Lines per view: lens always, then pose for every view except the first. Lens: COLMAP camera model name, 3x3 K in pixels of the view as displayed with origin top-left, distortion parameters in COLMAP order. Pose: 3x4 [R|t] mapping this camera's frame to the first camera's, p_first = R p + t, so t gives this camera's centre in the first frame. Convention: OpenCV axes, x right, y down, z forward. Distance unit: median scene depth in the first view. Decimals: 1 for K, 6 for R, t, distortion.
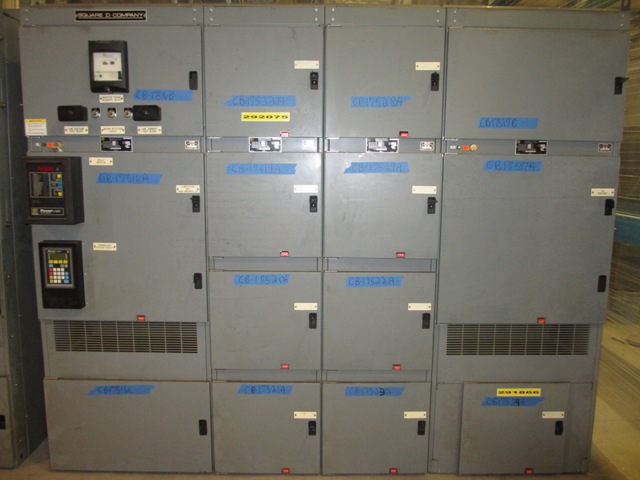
lens RADIAL K [[529.8, 0, 320.0], [0, 529.8, 240.0], [0, 0, 1]] dist [-0.041747, 0.005170]
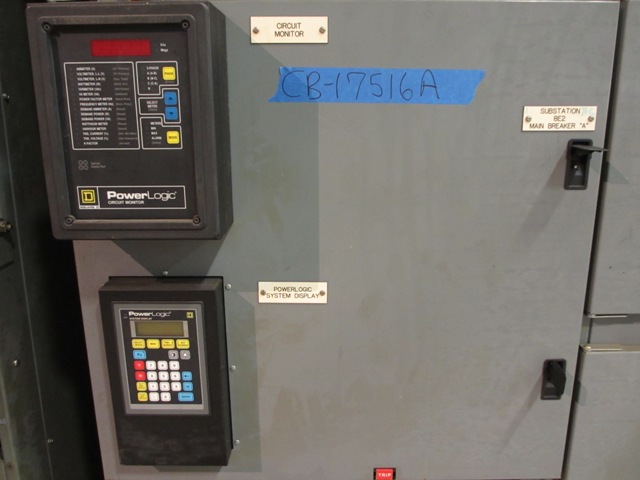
lens RADIAL K [[529.8, 0, 320.0], [0, 529.8, 240.0], [0, 0, 1]] dist [-0.041747, 0.005170]
pose [[0.999895, -0.013604, -0.005080, -0.406154], [0.014049, 0.994741, 0.101455, -0.058557], [0.003673, -0.101516, 0.994827, 0.691153]]
